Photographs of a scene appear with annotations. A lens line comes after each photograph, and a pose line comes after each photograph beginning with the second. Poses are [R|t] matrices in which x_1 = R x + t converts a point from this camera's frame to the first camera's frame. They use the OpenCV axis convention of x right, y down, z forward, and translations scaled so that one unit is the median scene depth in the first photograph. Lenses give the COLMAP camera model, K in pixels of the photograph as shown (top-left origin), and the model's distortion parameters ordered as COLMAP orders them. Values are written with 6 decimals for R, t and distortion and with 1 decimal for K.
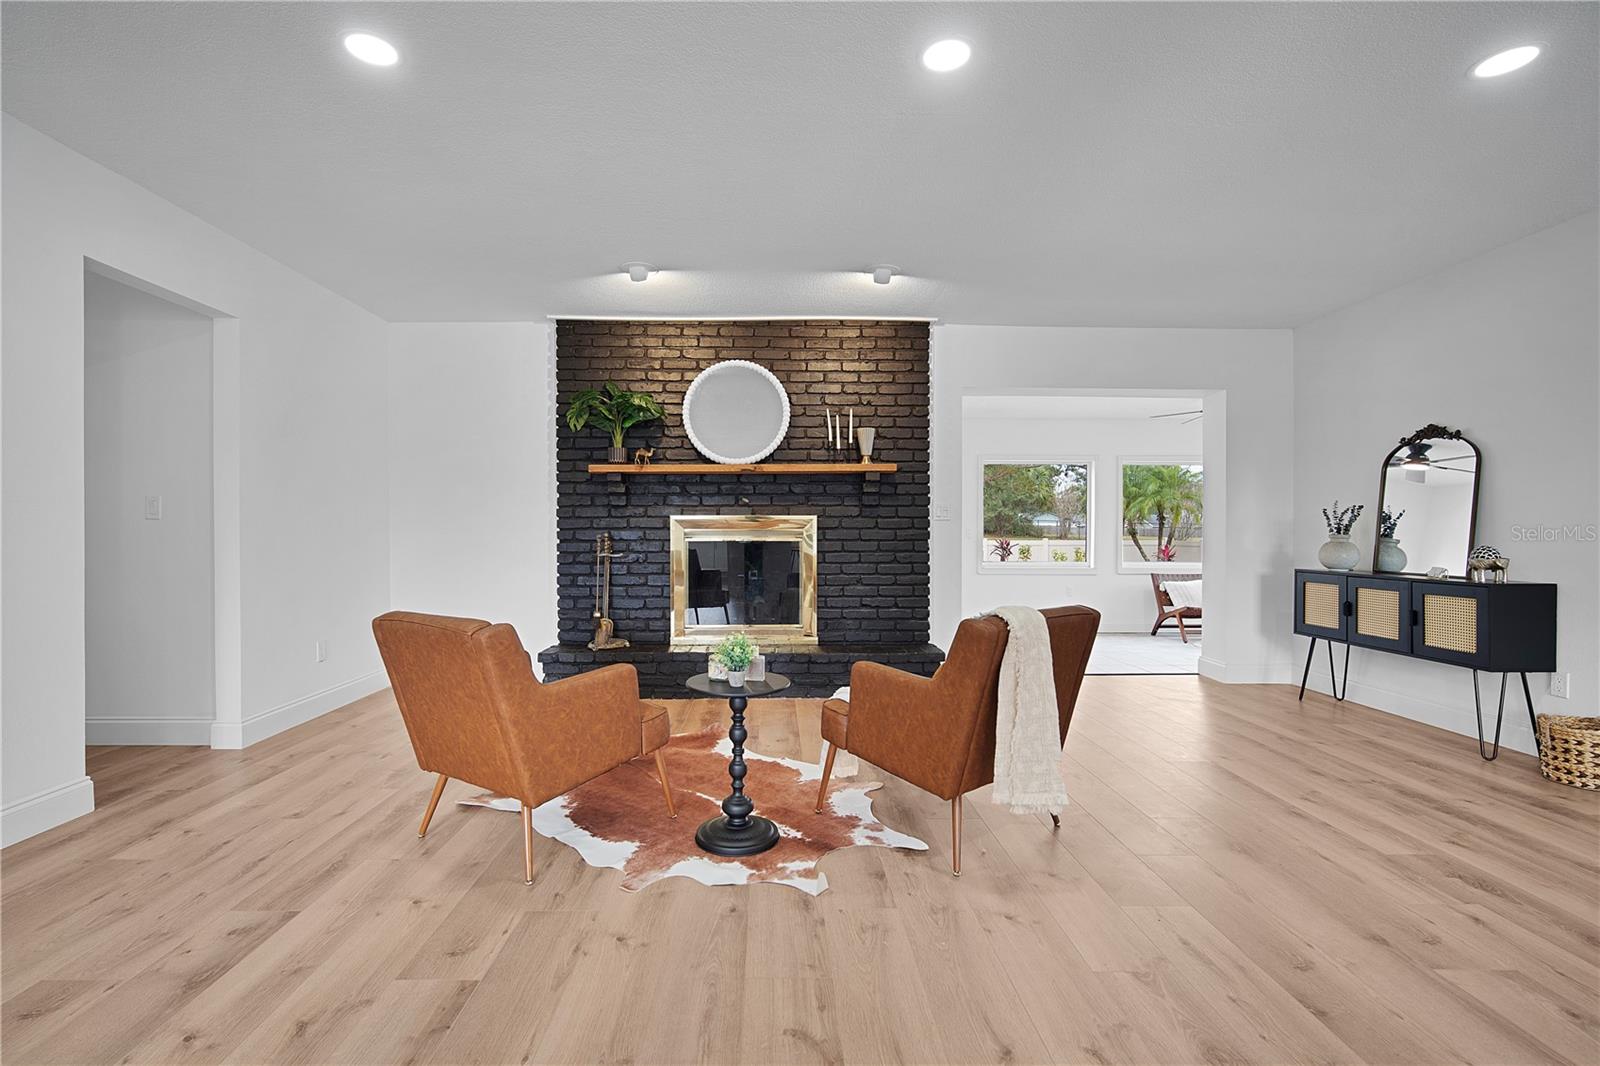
lens RADIAL K [[717.6, 0, 790.3], [0, 717.6, 529.5], [0, 0, 1]] dist [-0.002402, 0.000067]
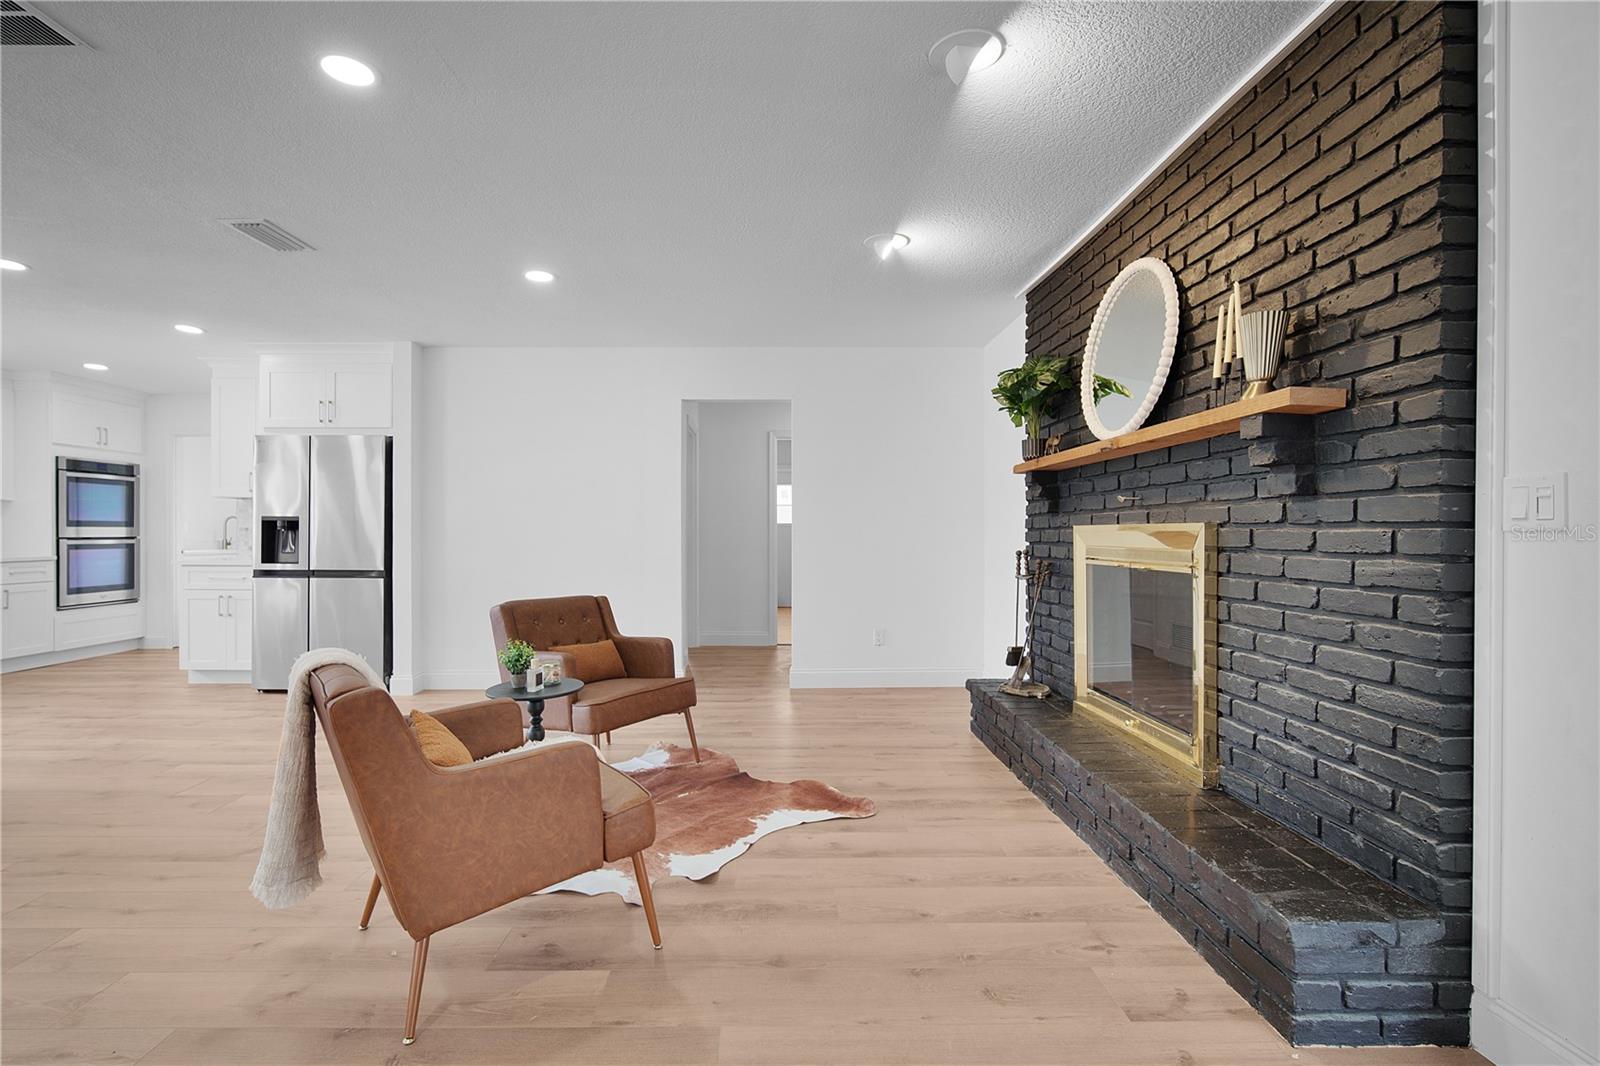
lens RADIAL K [[717.6, 0, 787.6], [0, 717.6, 536.9], [0, 0, 1]] dist [-0.002402, 0.000067]
pose [[-0.003983, 0.004132, -0.999984, 0.521548], [-0.003329, 0.999986, 0.004145, -0.011024], [0.999987, 0.003345, -0.003969, 0.711900]]
